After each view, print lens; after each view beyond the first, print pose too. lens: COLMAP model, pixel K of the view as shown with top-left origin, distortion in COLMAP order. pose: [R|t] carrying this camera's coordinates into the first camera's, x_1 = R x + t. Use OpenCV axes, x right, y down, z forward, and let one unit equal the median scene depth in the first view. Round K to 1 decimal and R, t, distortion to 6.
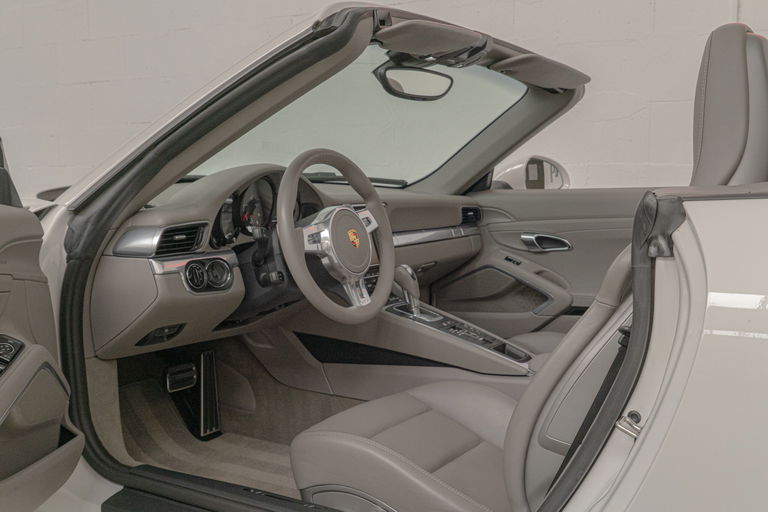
lens RADIAL K [[842.9, 0, 384.0], [0, 842.9, 256.0], [0, 0, 1]] dist [-0.010745, 0.006948]
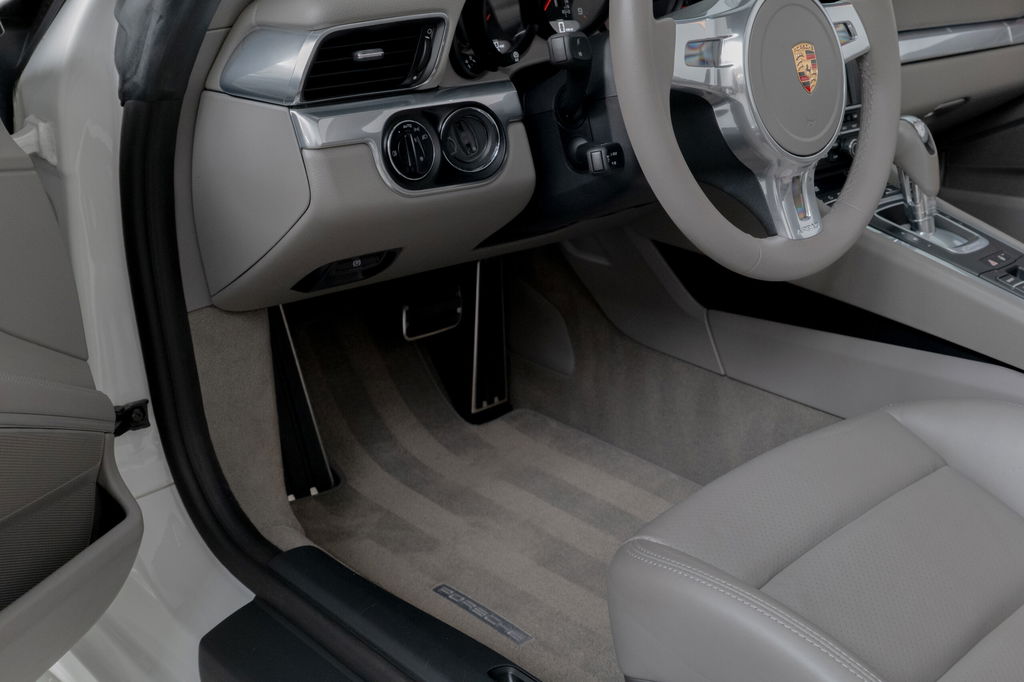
lens RADIAL K [[1158.7, 0, 520.3], [0, 1158.7, 337.7], [0, 0, 1]] dist [0.024357, -0.027927]
pose [[0.969416, 0.092968, -0.227132, -0.030639], [-0.031695, 0.965150, 0.259771, -0.036763], [0.243367, -0.244627, 0.938579, 0.440167]]
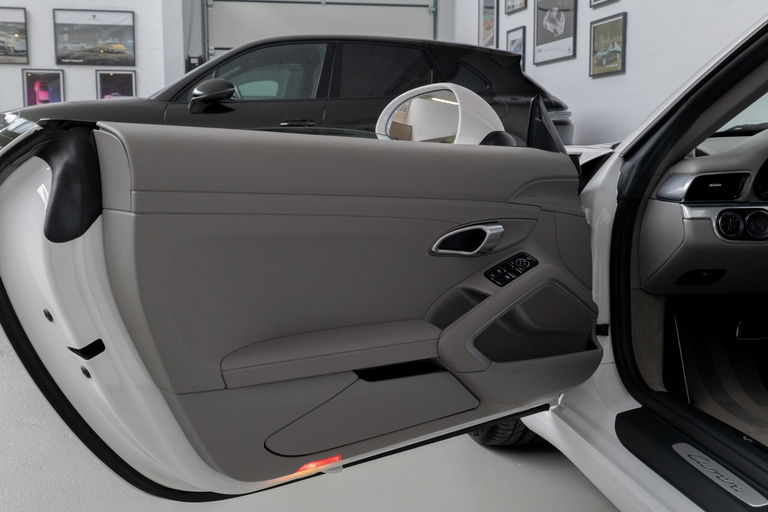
lens RADIAL K [[842.9, 0, 384.0], [0, 842.9, 256.0], [0, 0, 1]] dist [-0.010745, 0.006948]
pose [[0.675664, 0.112263, -0.728612, 0.240618], [-0.070020, 0.993642, 0.088167, 0.001156], [0.733877, -0.008554, 0.679229, -0.011653]]
